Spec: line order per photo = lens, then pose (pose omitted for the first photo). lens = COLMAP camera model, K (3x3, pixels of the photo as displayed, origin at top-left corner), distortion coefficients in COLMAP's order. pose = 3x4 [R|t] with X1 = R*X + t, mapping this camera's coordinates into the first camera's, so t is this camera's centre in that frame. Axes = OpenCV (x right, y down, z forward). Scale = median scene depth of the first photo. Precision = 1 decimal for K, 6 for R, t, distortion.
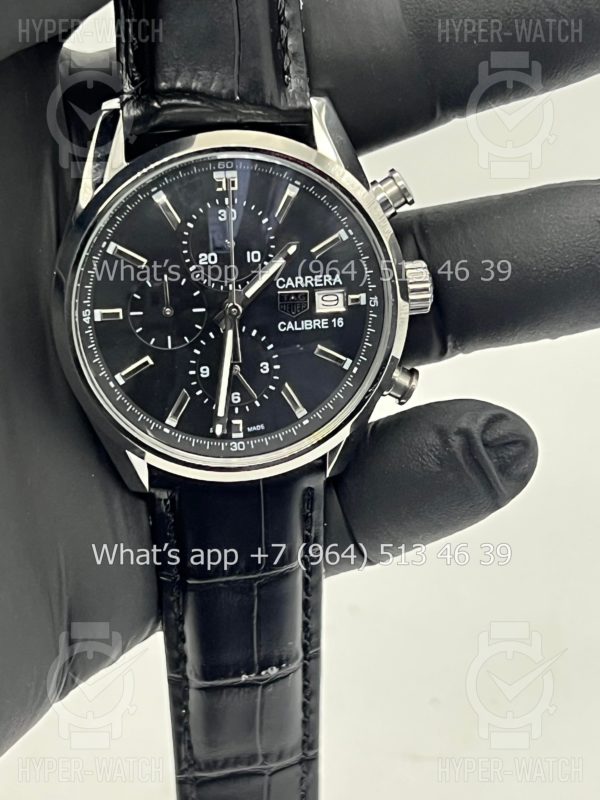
lens RADIAL K [[1807.5, 0, 300.0], [0, 1807.5, 400.0], [0, 0, 1]] dist [0.259525, 0.055793]
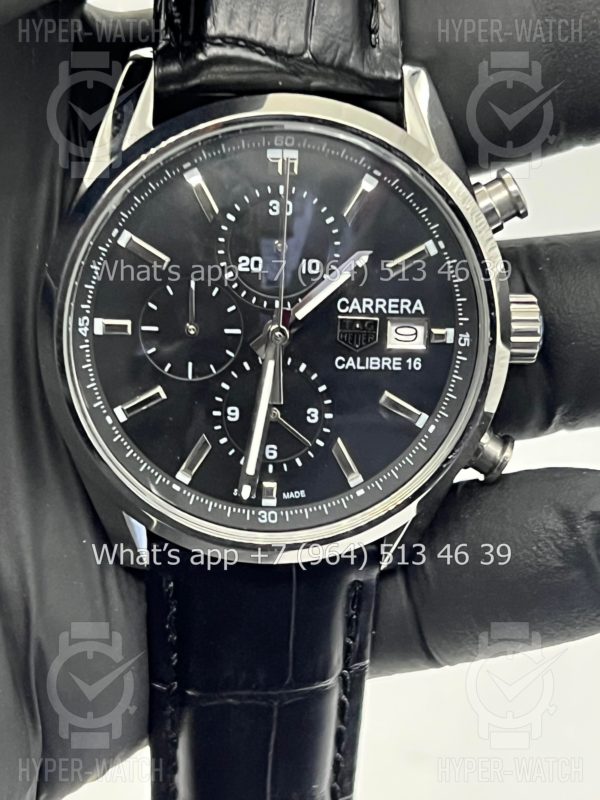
lens RADIAL K [[1849.2, 0, 300.0], [0, 1849.2, 400.0], [0, 0, 1]] dist [0.244044, -0.693070]
pose [[0.996078, 0.083219, -0.030056, -0.002095], [-0.085006, 0.994318, -0.064077, 0.025896], [0.024553, 0.066380, 0.997492, 0.229876]]
